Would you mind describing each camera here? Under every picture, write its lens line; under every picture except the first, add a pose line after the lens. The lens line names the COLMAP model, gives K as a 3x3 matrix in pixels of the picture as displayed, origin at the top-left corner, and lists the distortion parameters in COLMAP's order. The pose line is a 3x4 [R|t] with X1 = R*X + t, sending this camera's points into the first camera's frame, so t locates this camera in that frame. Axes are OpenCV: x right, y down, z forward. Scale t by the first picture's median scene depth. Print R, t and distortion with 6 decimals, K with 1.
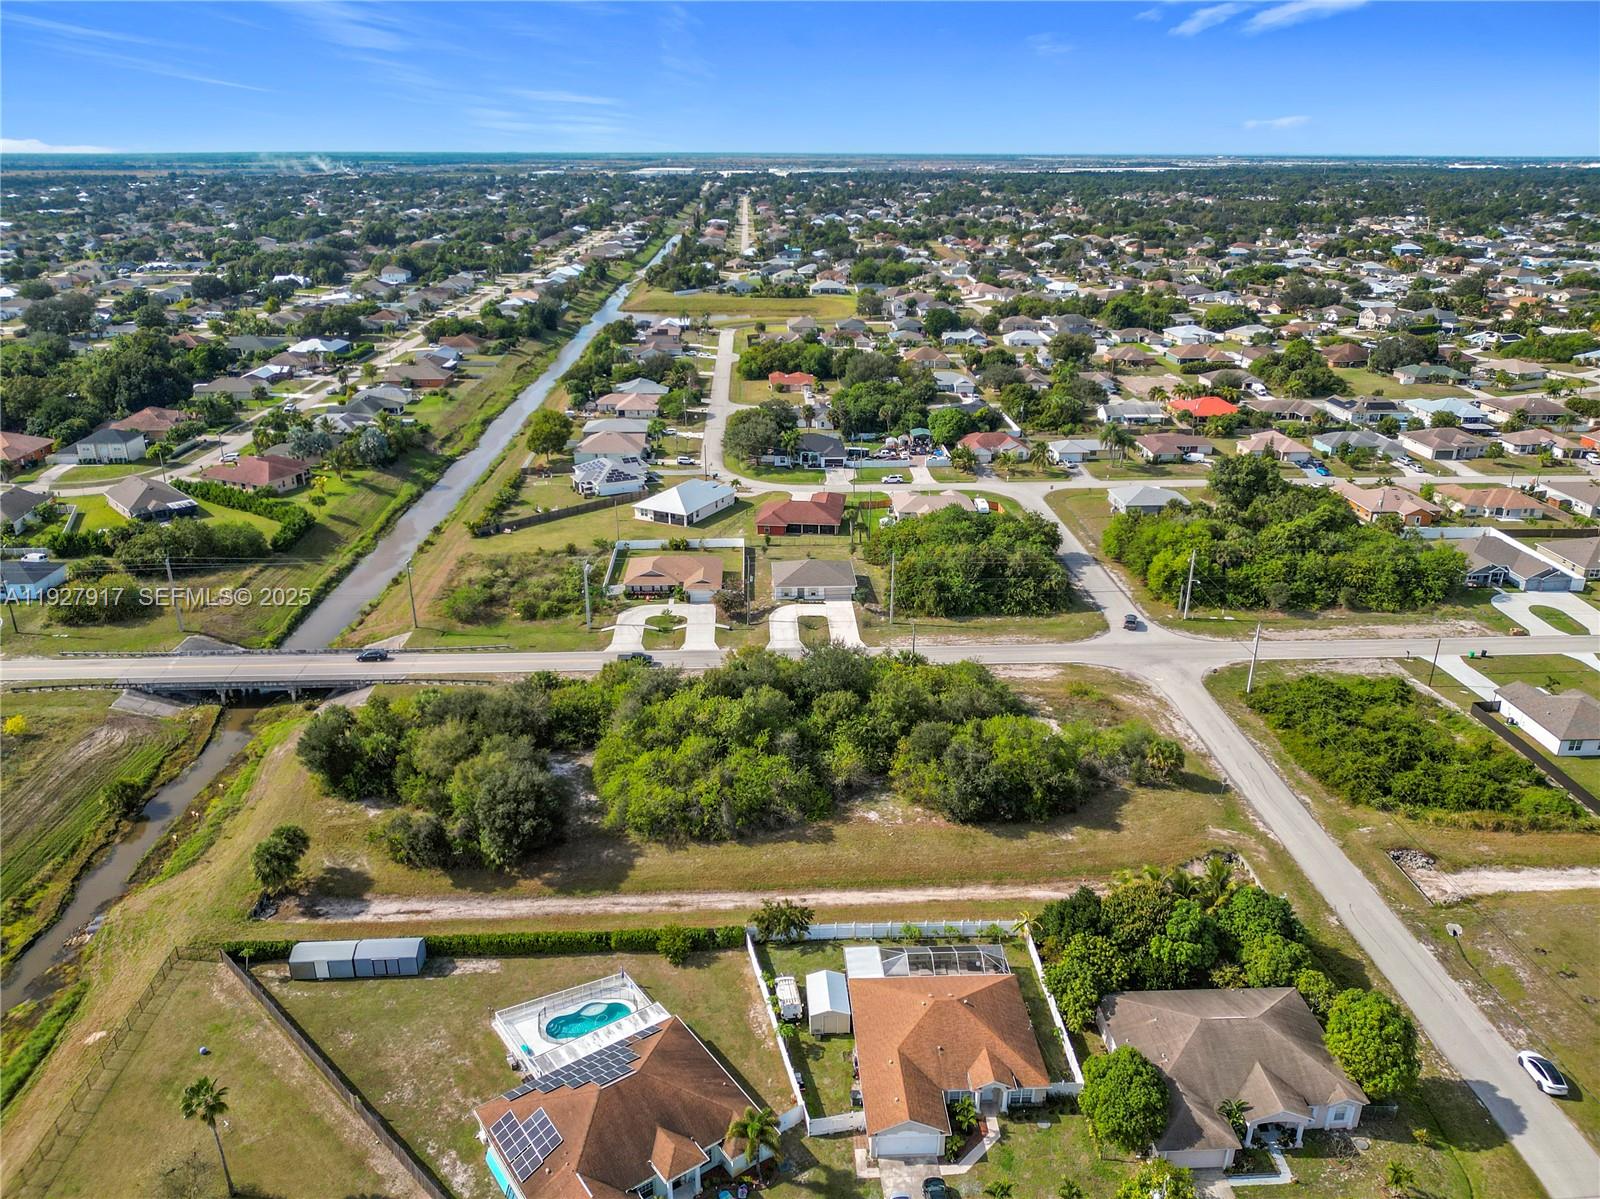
lens RADIAL K [[1155.8, 0, 799.9], [0, 1155.8, 595.1], [0, 0, 1]] dist [0.049492, -0.084334]
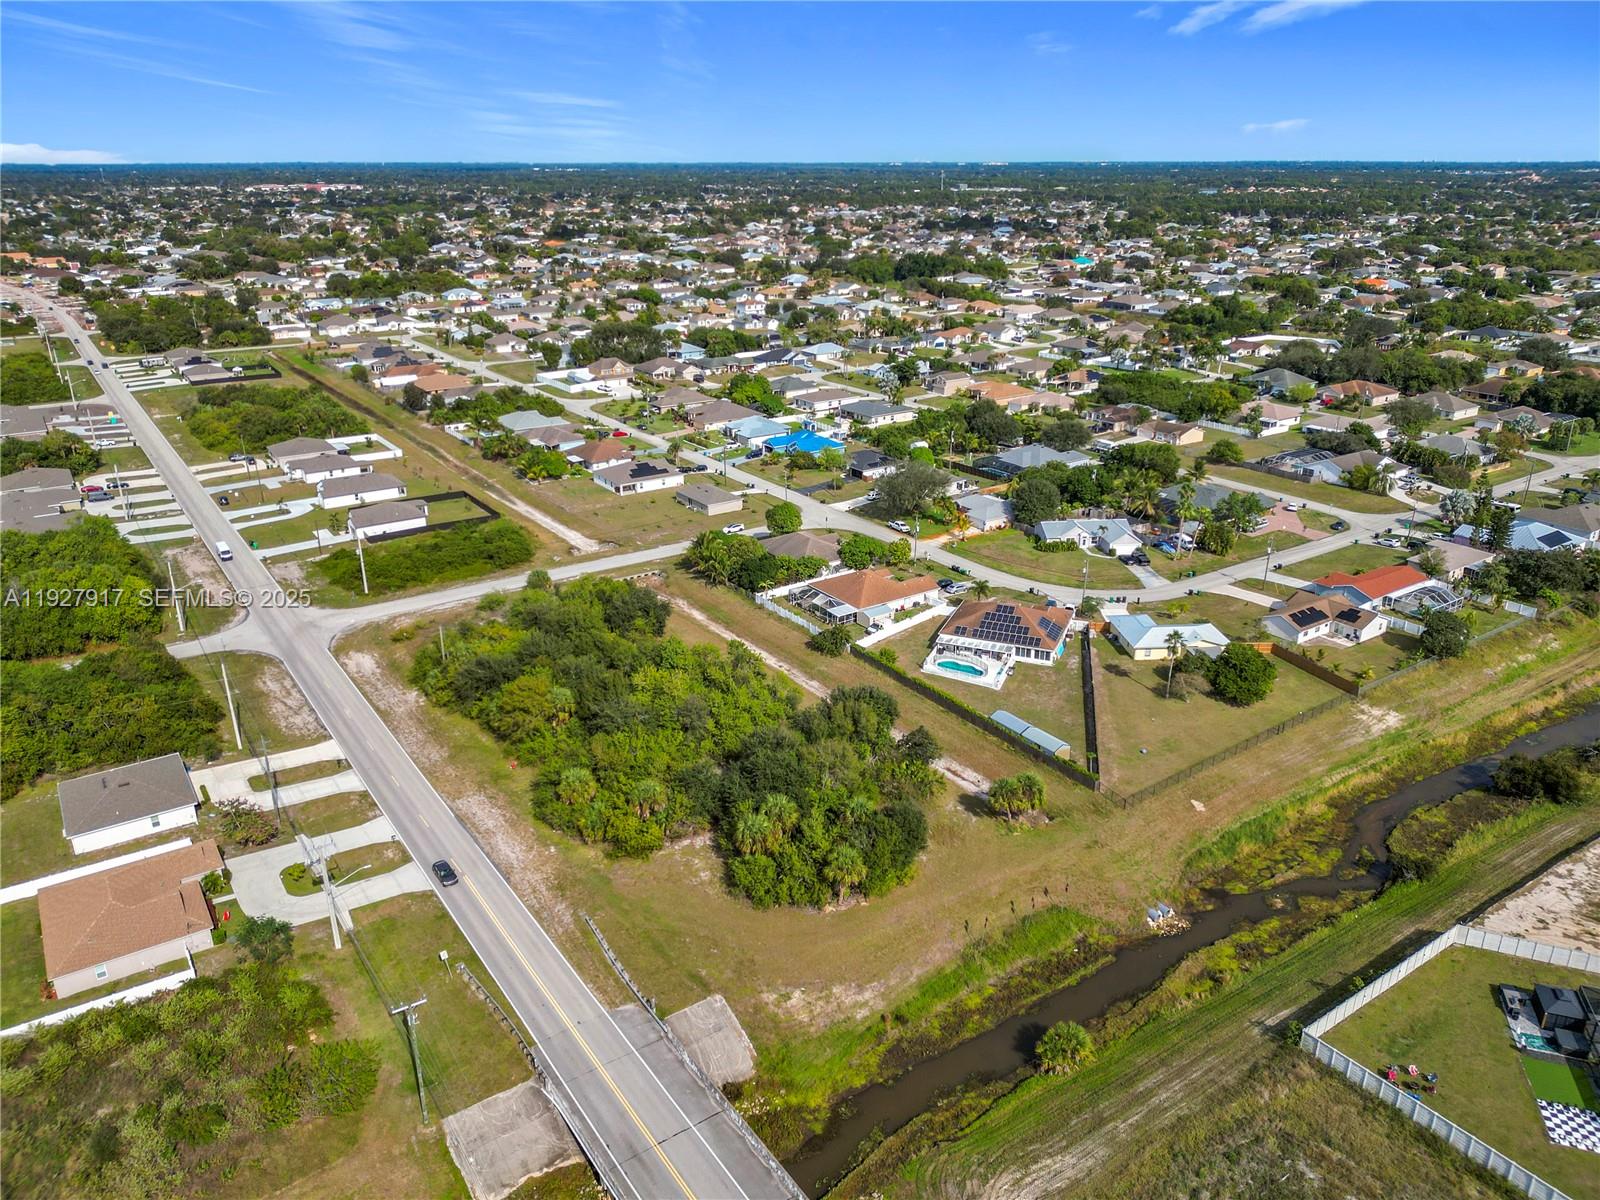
lens RADIAL K [[1137.1, 0, 799.6], [0, 1137.1, 605.6], [0, 0, 1]] dist [0.062626, -0.099245]
pose [[-0.533835, -0.309686, 0.786839, -1.029305], [0.303687, 0.798224, 0.520205, -0.499156], [-0.789173, 0.516656, -0.332072, 1.296285]]
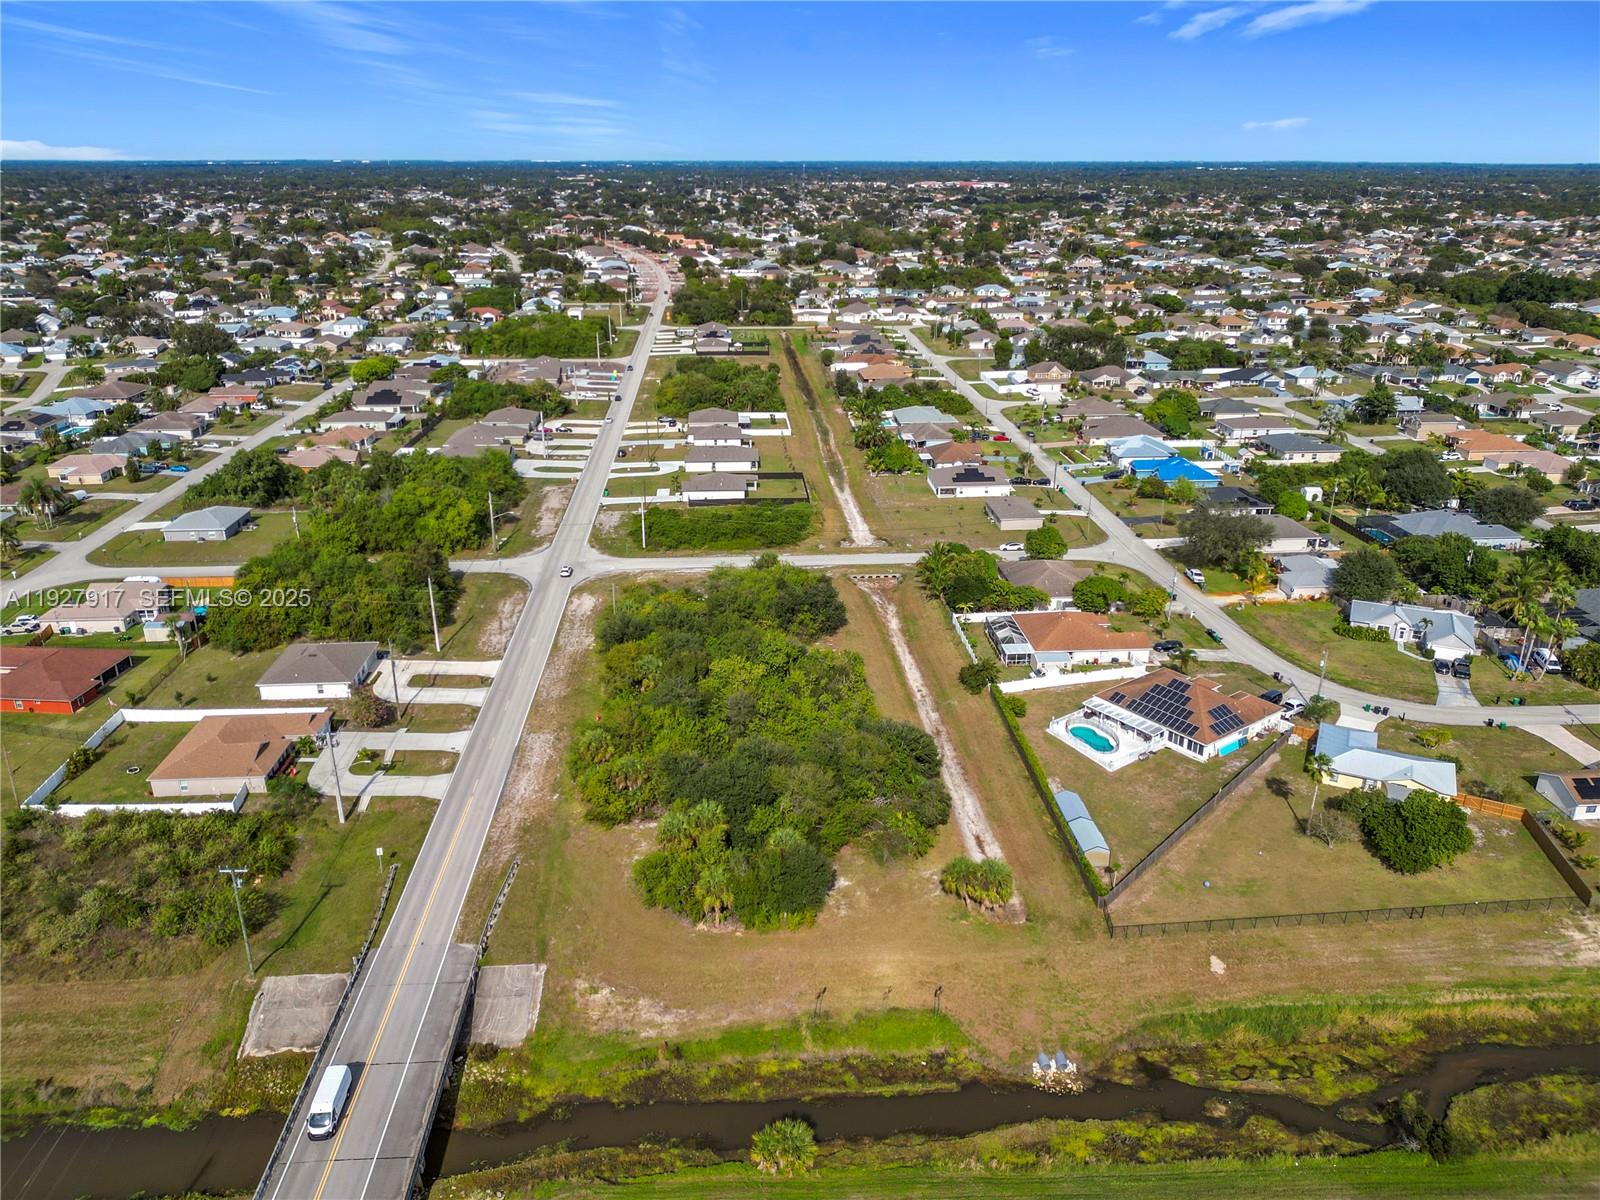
lens RADIAL K [[1137.1, 0, 799.6], [0, 1137.1, 605.6], [0, 0, 1]] dist [0.062626, -0.099245]
pose [[-0.026067, -0.367583, 0.929625, -1.132898], [0.356852, 0.865250, 0.352134, -0.334800], [-0.933797, 0.340918, 0.108618, 0.866460]]
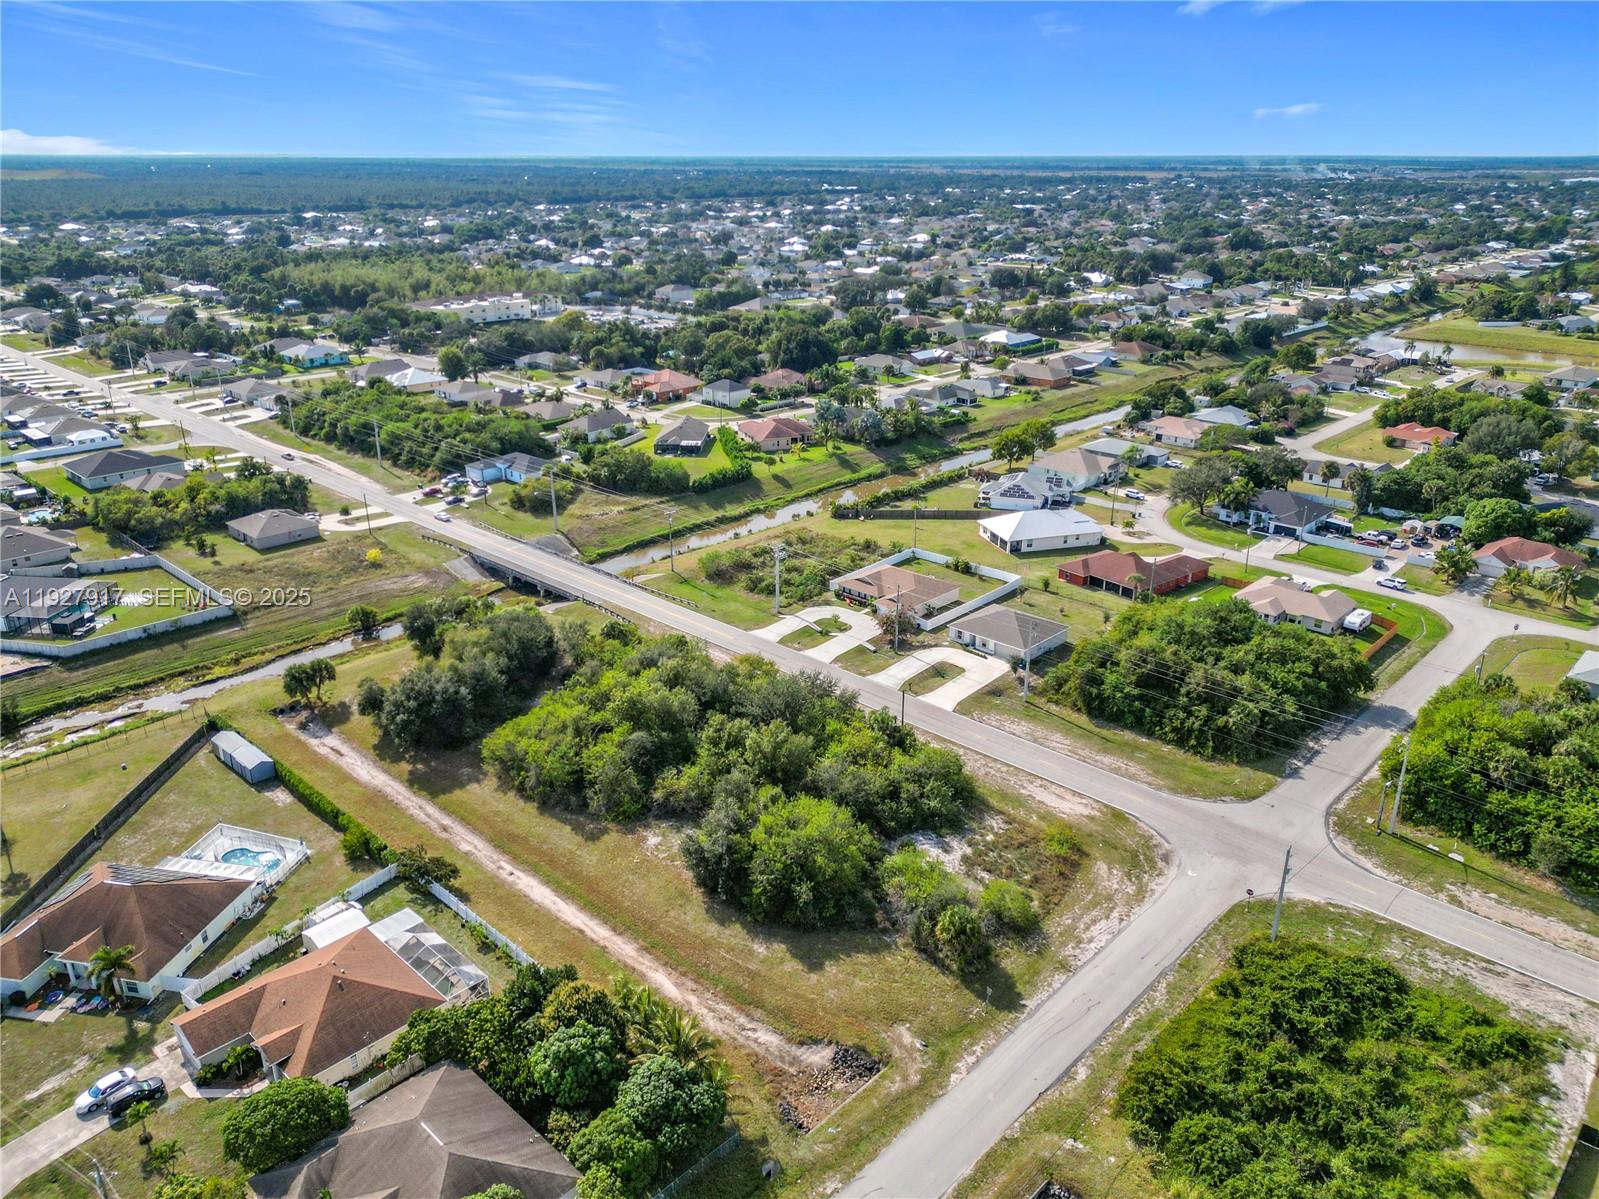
lens RADIAL K [[1136.4, 0, 799.1], [0, 1136.4, 605.1], [0, 0, 1]] dist [0.062626, -0.099245]
pose [[0.695027, 0.262921, -0.669186, 0.735138], [-0.257801, 0.959983, 0.109417, -0.134524], [0.671175, 0.096469, 0.734995, 0.360492]]
